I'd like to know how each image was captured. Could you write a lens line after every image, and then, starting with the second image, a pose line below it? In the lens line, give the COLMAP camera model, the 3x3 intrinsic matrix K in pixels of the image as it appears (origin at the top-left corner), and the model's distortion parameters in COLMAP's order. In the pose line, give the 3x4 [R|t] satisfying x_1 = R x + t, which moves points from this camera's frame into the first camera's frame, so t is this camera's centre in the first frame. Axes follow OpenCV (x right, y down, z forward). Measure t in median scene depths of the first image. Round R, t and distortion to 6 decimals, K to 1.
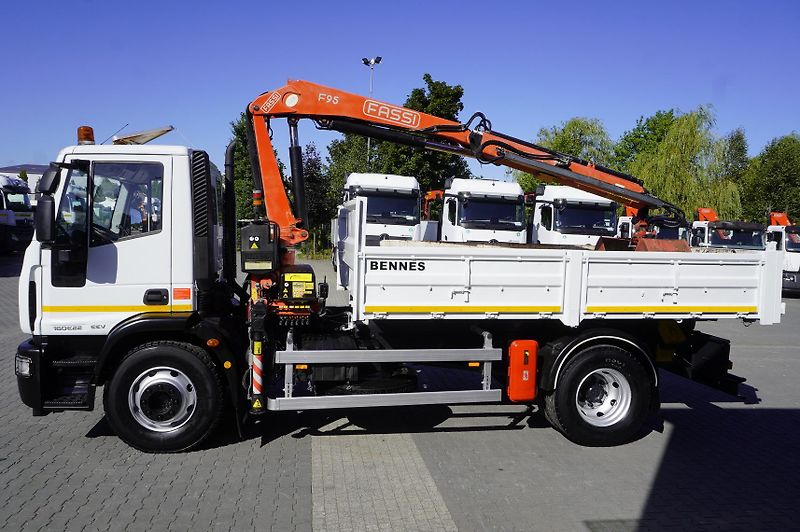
lens RADIAL K [[573.2, 0, 399.6], [0, 573.2, 266.9], [0, 0, 1]] dist [-0.014846, 0.005708]
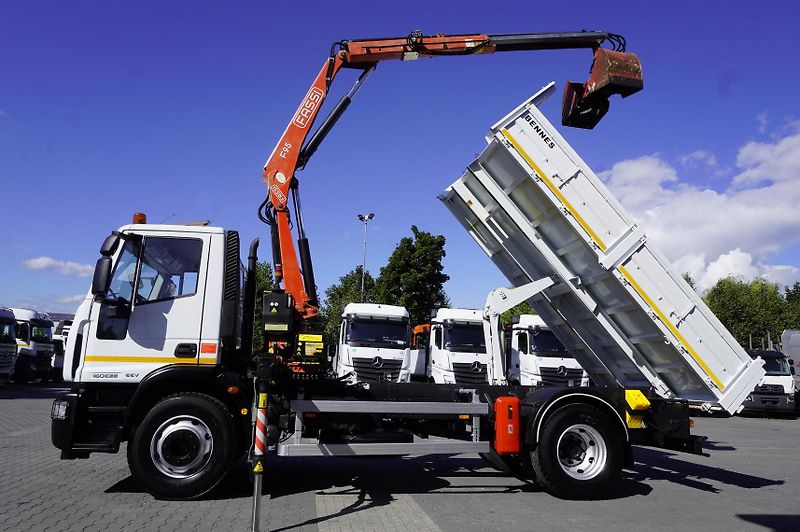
lens RADIAL K [[521.2, 0, 400.0], [0, 521.2, 273.1], [0, 0, 1]] dist [-0.007944, 0.000046]
pose [[0.999789, 0.003614, 0.020197, -0.017272], [0.001517, 0.968662, -0.248380, 0.154215], [-0.020461, 0.248358, 0.968452, -0.056202]]
